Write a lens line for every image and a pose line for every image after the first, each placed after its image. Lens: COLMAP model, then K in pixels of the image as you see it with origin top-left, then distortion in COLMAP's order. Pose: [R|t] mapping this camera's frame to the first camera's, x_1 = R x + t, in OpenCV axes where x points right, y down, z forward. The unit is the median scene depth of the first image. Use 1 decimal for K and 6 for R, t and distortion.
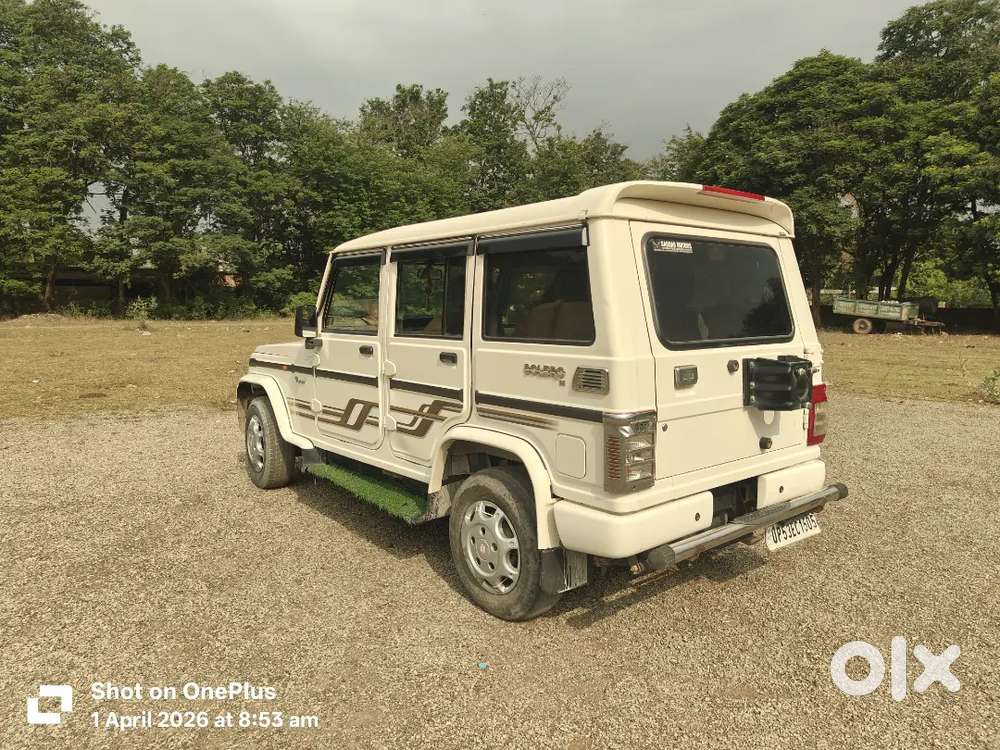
lens RADIAL K [[693.6, 0, 499.2], [0, 693.6, 371.6], [0, 0, 1]] dist [0.024048, -0.013227]
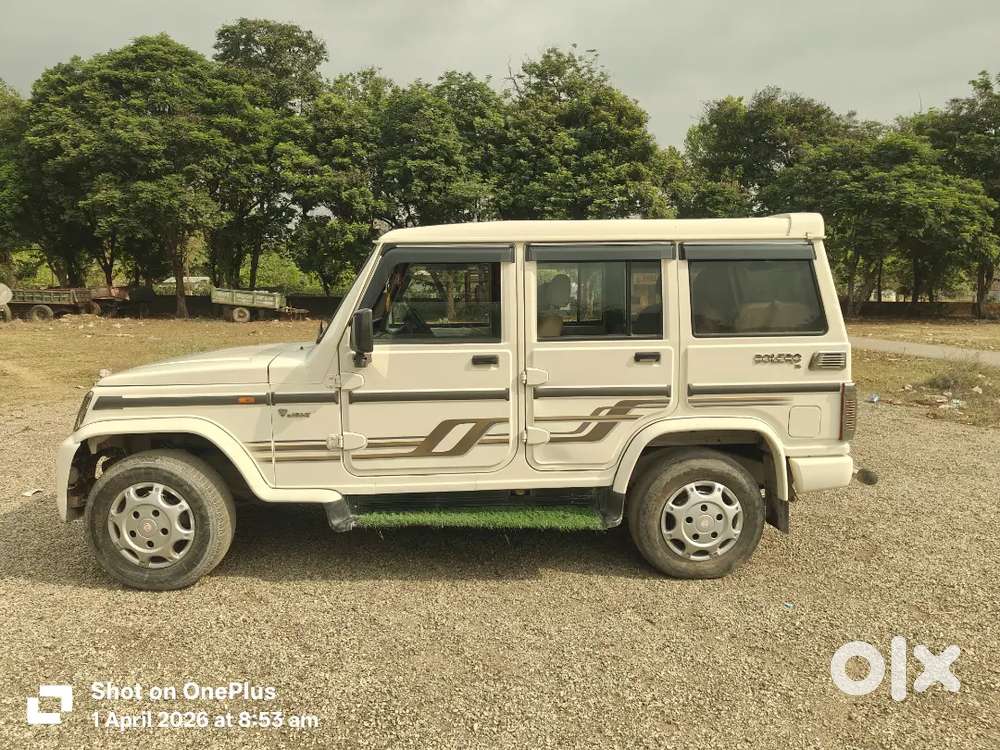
lens RADIAL K [[693.6, 0, 503.7], [0, 693.6, 375.3], [0, 0, 1]] dist [0.024048, -0.013227]
pose [[0.601694, -0.101386, 0.792266, -0.779455], [0.084746, 0.994416, 0.062894, -0.058043], [-0.794218, 0.029299, 0.606926, 0.409572]]
